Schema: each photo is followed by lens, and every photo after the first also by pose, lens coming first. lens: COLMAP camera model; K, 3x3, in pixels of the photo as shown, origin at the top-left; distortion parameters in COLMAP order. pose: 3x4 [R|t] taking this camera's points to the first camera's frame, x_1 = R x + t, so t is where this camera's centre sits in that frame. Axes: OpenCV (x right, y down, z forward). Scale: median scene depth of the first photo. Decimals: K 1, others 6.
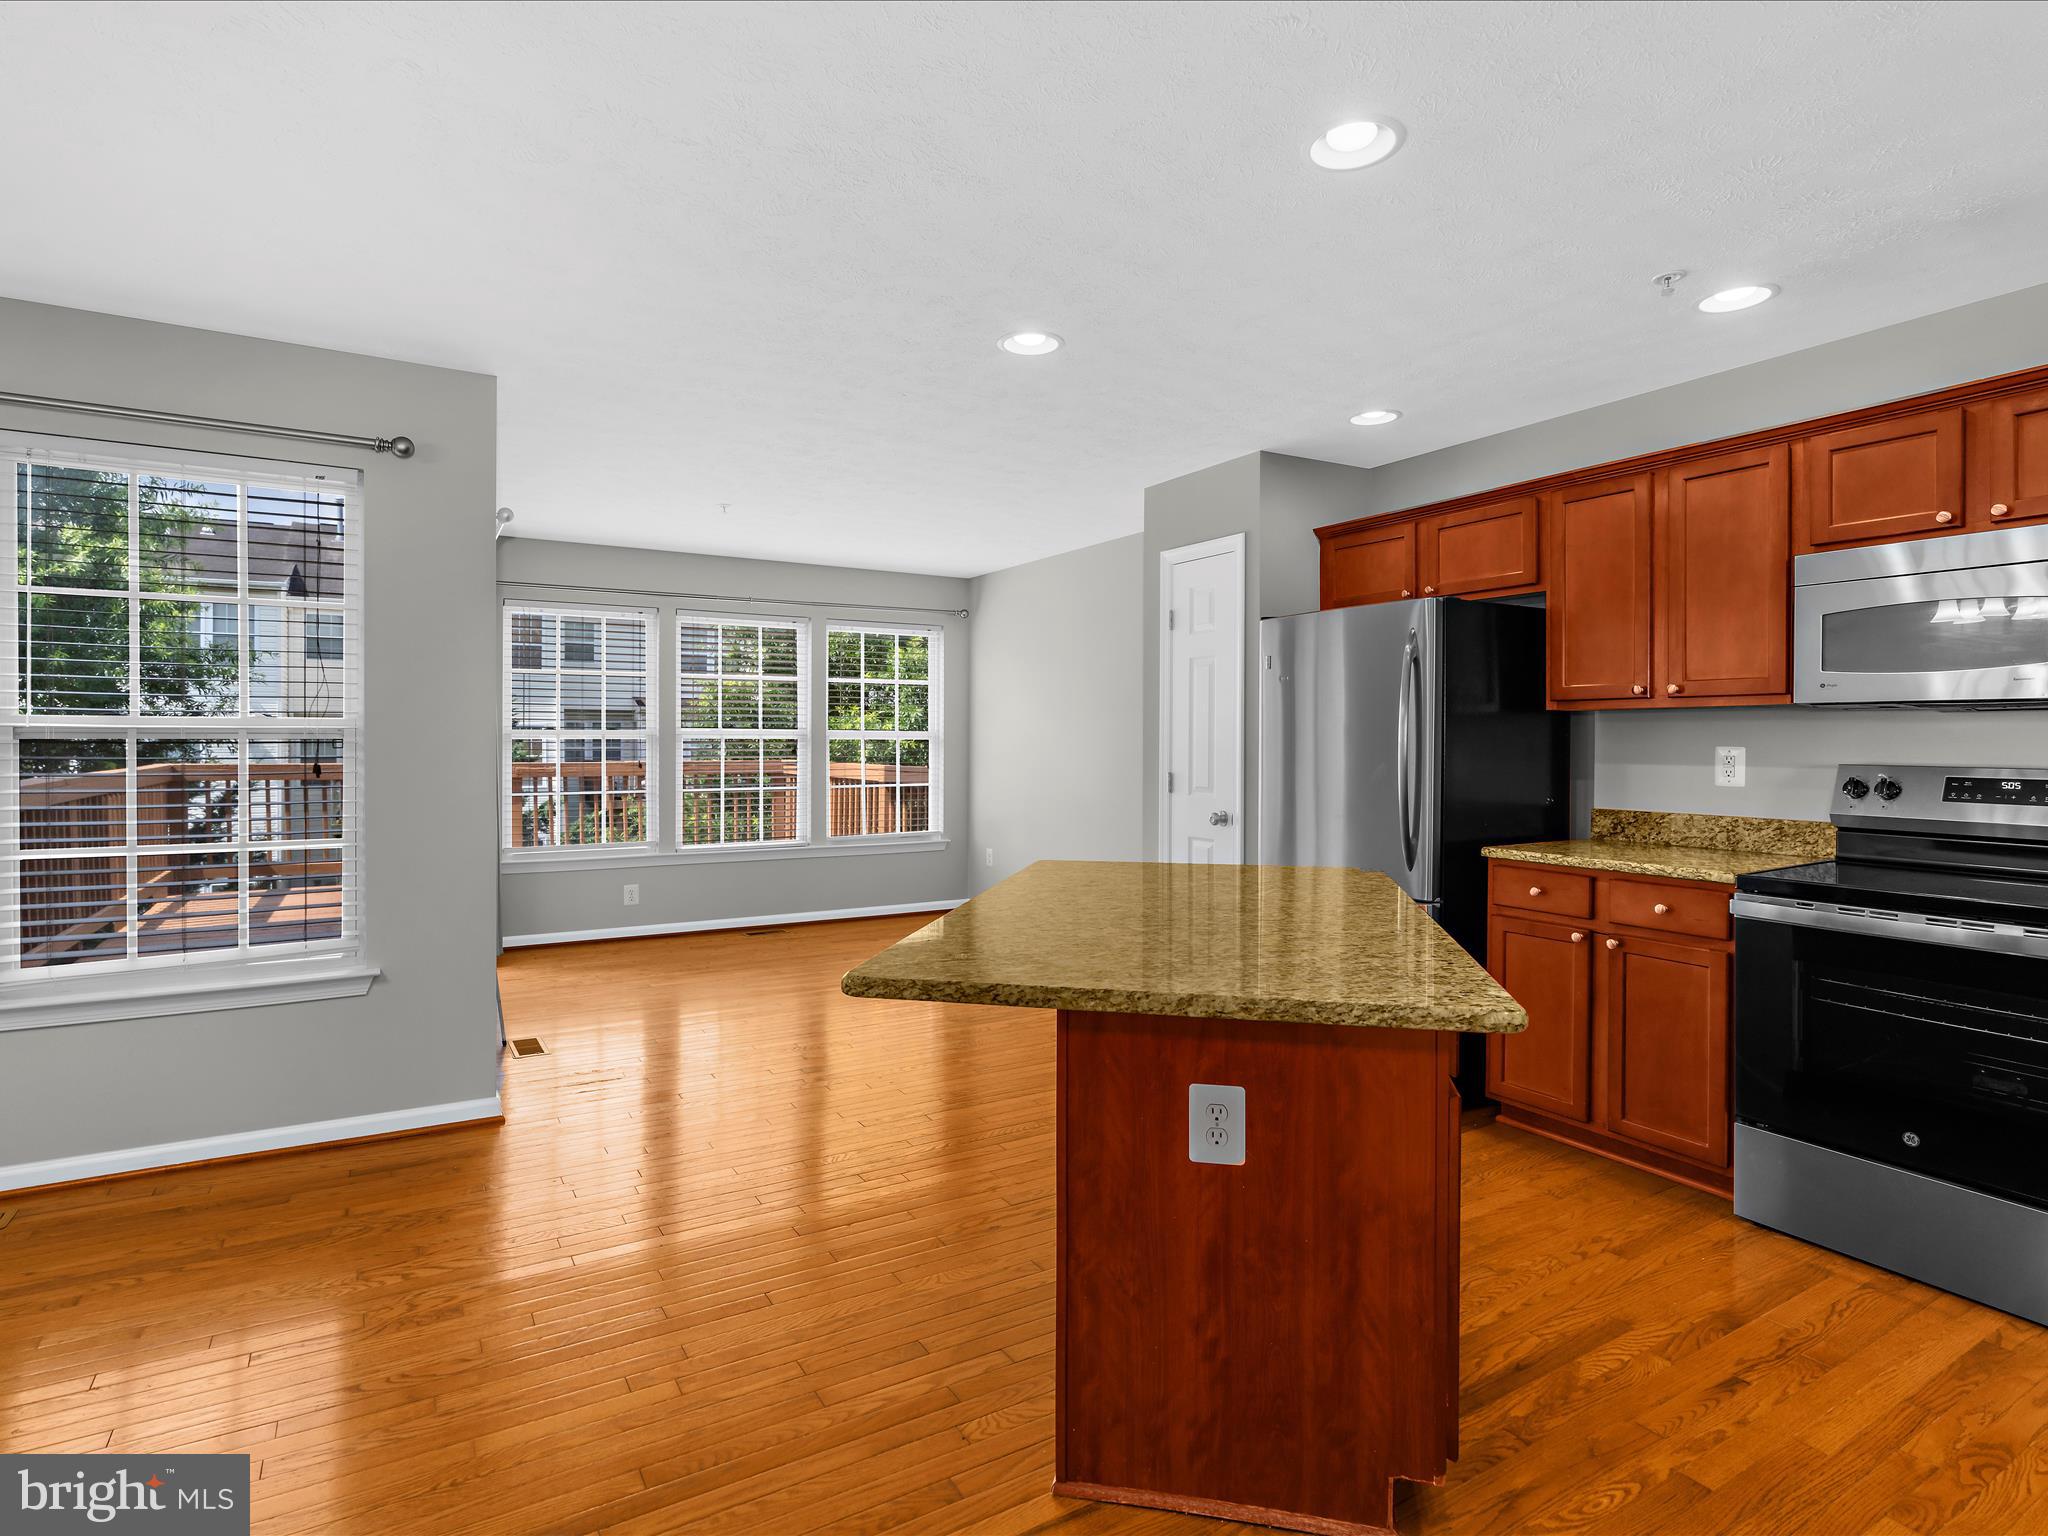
lens RADIAL K [[1080.1, 0, 1010.4], [0, 1080.1, 742.3], [0, 0, 1]] dist [-0.000007, 0.001366]
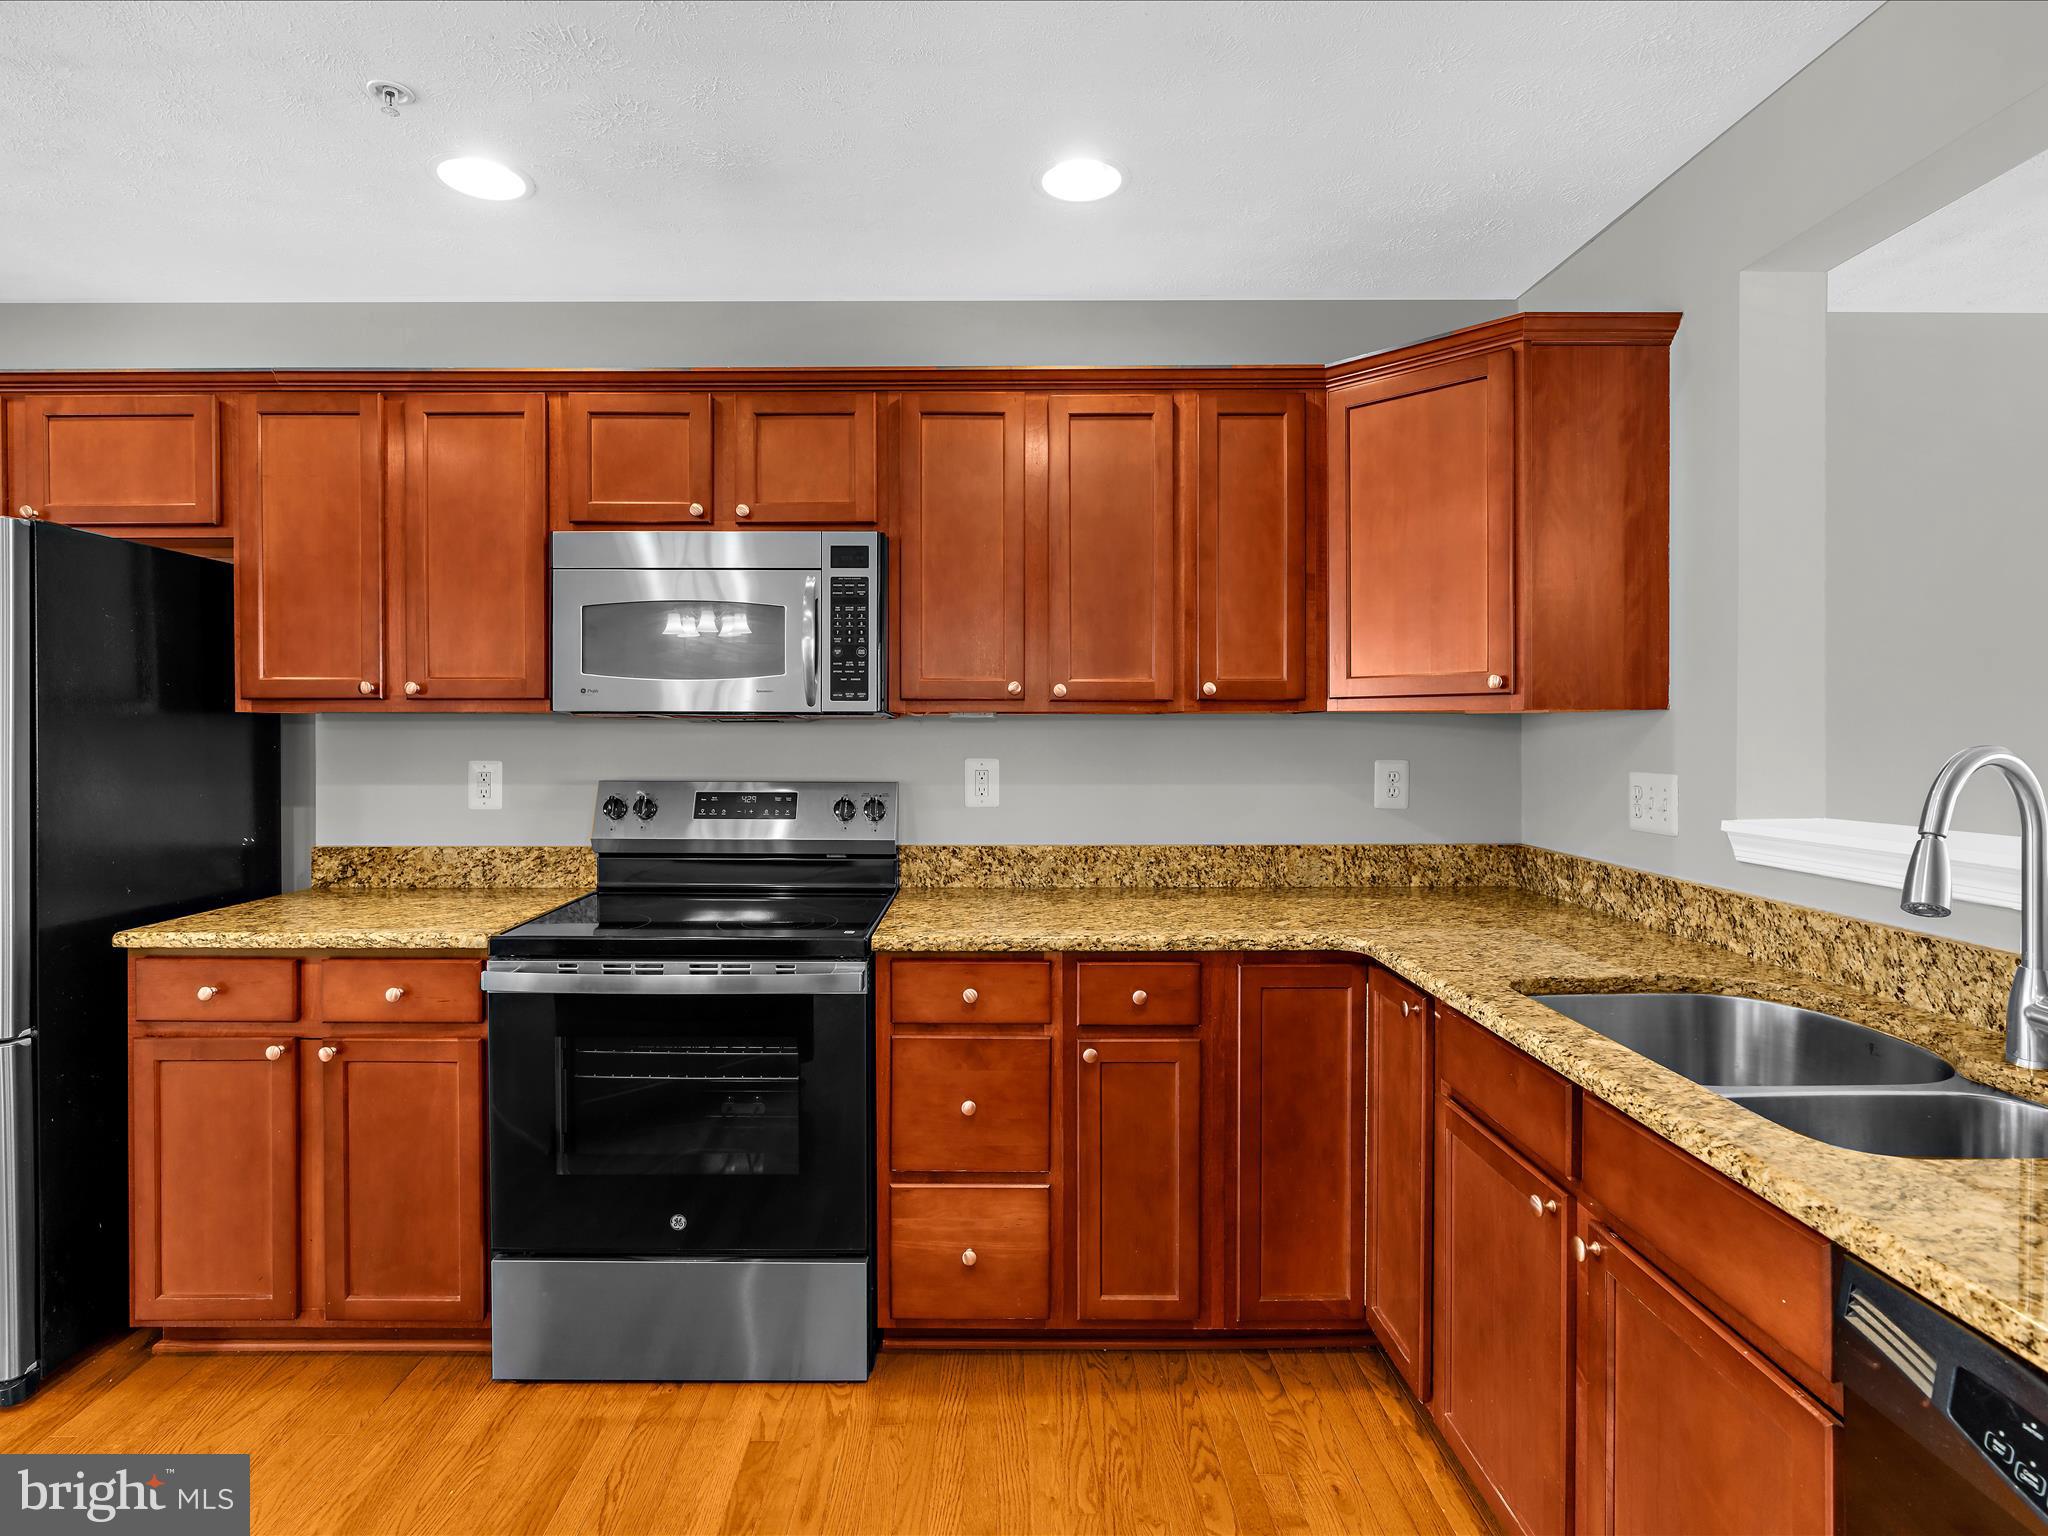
lens RADIAL K [[1043.7, 0, 1010.5], [0, 1043.7, 744.0], [0, 0, 1]] dist [-0.014245, 0.001176]
pose [[0.504326, -0.012315, 0.863425, 0.200803], [0.003349, 0.999919, 0.012306, -0.018304], [-0.863507, -0.003314, 0.504327, 0.278512]]
